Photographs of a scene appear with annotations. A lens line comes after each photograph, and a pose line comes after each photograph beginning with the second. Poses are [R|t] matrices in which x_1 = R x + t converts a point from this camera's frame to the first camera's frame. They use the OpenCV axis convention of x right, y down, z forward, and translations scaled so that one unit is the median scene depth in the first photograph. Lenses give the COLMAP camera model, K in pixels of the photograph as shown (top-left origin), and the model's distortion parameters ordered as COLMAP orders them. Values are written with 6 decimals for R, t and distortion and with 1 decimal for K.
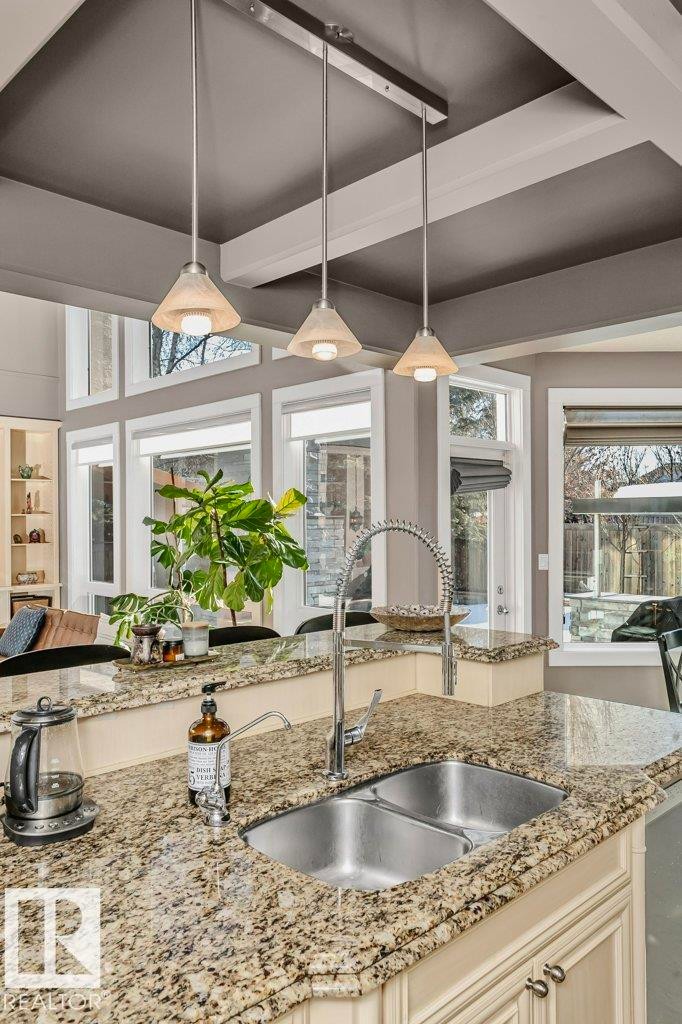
lens RADIAL K [[763.3, 0, 343.4], [0, 763.3, 522.5], [0, 0, 1]] dist [-0.000291, 0.013925]
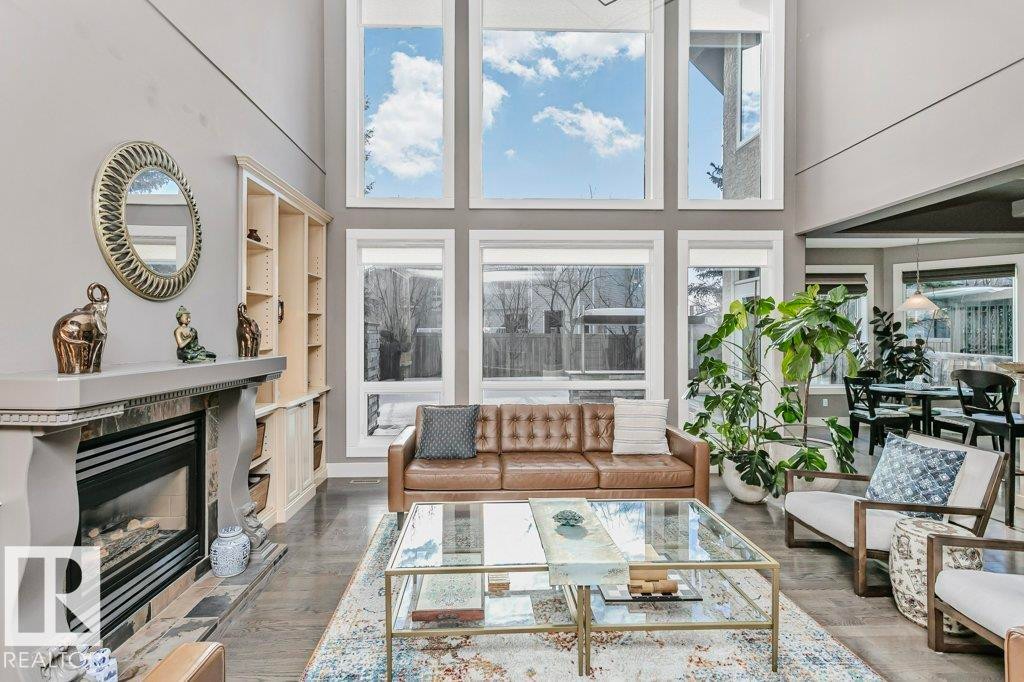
lens RADIAL K [[499.3, 0, 511.7], [0, 499.3, 331.8], [0, 0, 1]] dist [0.008154, 0.000580]
pose [[0.665998, 0.008107, 0.745910, -1.245534], [-0.000026, 0.999941, -0.010844, 0.032207], [-0.745954, 0.007202, 0.665959, 0.777264]]
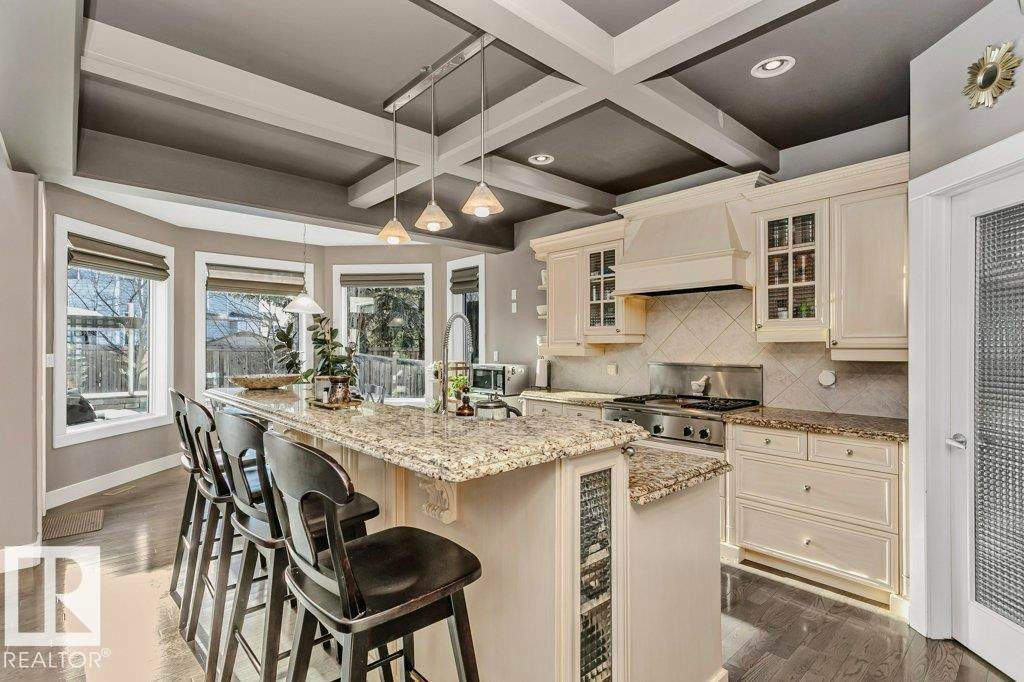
lens RADIAL K [[490.6, 0, 503.9], [0, 490.6, 343.9], [0, 0, 1]] dist [0.012493, -0.000906]
pose [[0.045438, 0.008931, 0.998927, -0.582314], [0.000673, 0.999960, -0.008971, 0.042358], [-0.998967, 0.001080, 0.045431, 0.333402]]
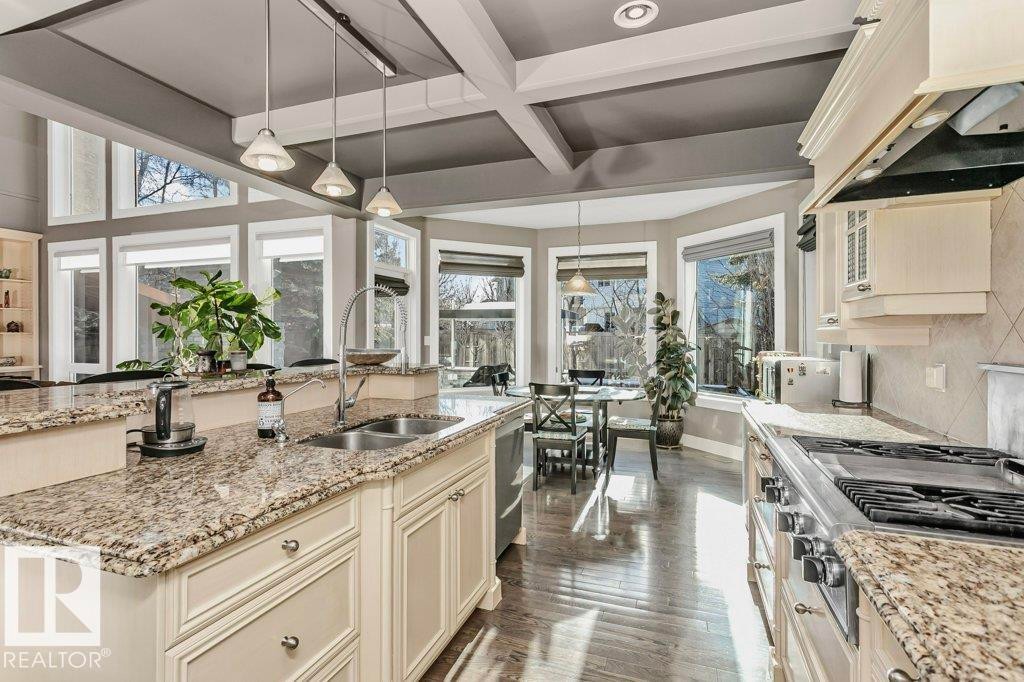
lens RADIAL K [[499.3, 0, 507.4], [0, 499.3, 335.4], [0, 0, 1]] dist [0.008154, 0.000580]
pose [[0.902713, 0.005461, 0.430209, -0.071630], [-0.005521, 0.999984, -0.001110, 0.051892], [-0.430208, -0.001373, 0.902729, -0.109439]]
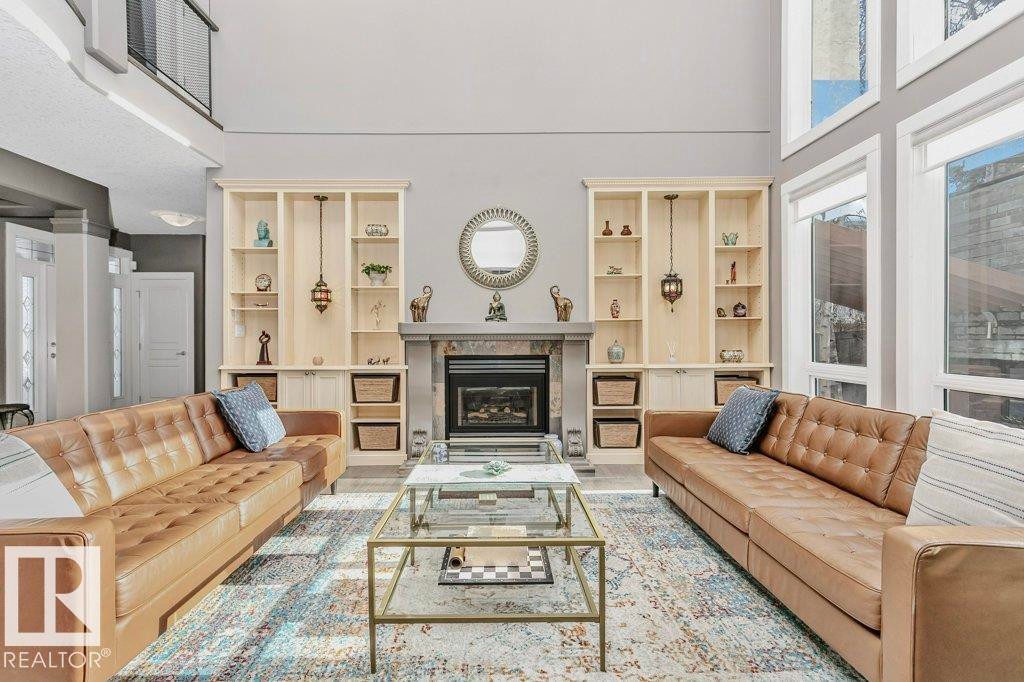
lens RADIAL K [[490.6, 0, 502.9], [0, 490.6, 339.0], [0, 0, 1]] dist [0.012493, -0.000906]
pose [[0.725220, 0.005407, -0.688496, -0.379314], [0.000157, 0.999968, 0.008019, 0.086785], [0.688518, -0.005923, 0.725196, 0.713009]]
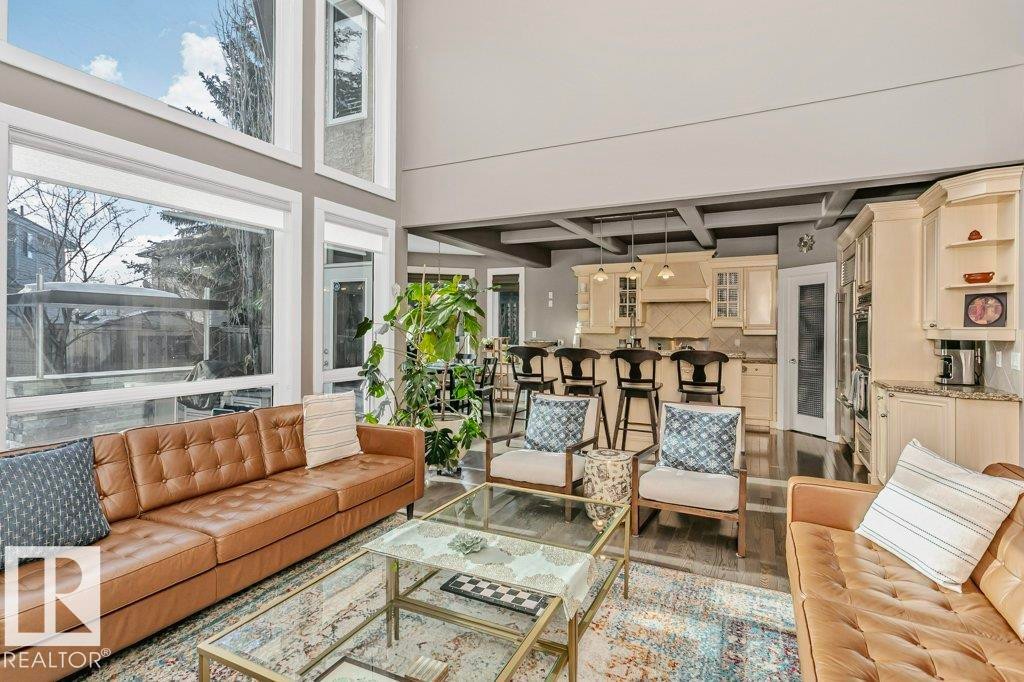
lens RADIAL K [[499.3, 0, 516.4], [0, 499.3, 327.5], [0, 0, 1]] dist [0.008154, 0.000580]
pose [[-0.348116, 0.006024, 0.937432, -1.203121], [-0.004487, 0.999957, -0.008092, 0.052580], [-0.937441, -0.007023, -0.348074, 1.235323]]
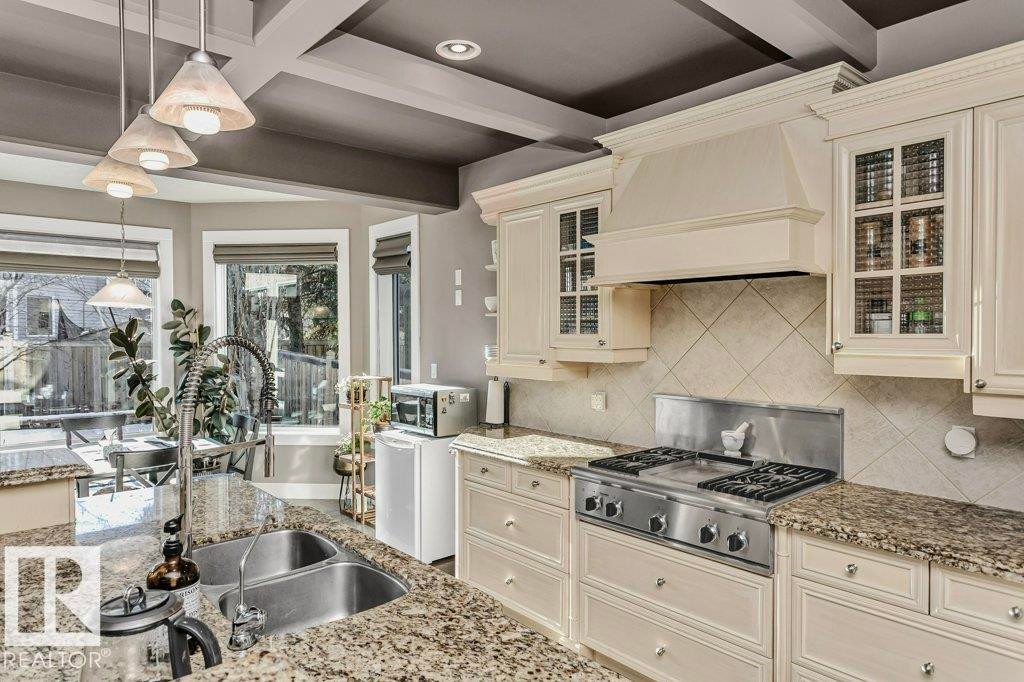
lens RADIAL K [[624.7, 0, 504.0], [0, 624.7, 340.4], [0, 0, 1]] dist [0.005428, -0.002200]
pose [[0.056184, -0.010764, 0.998362, -0.350040], [0.001336, 0.999942, 0.010706, -0.003473], [-0.998420, 0.000732, 0.056196, 0.226802]]
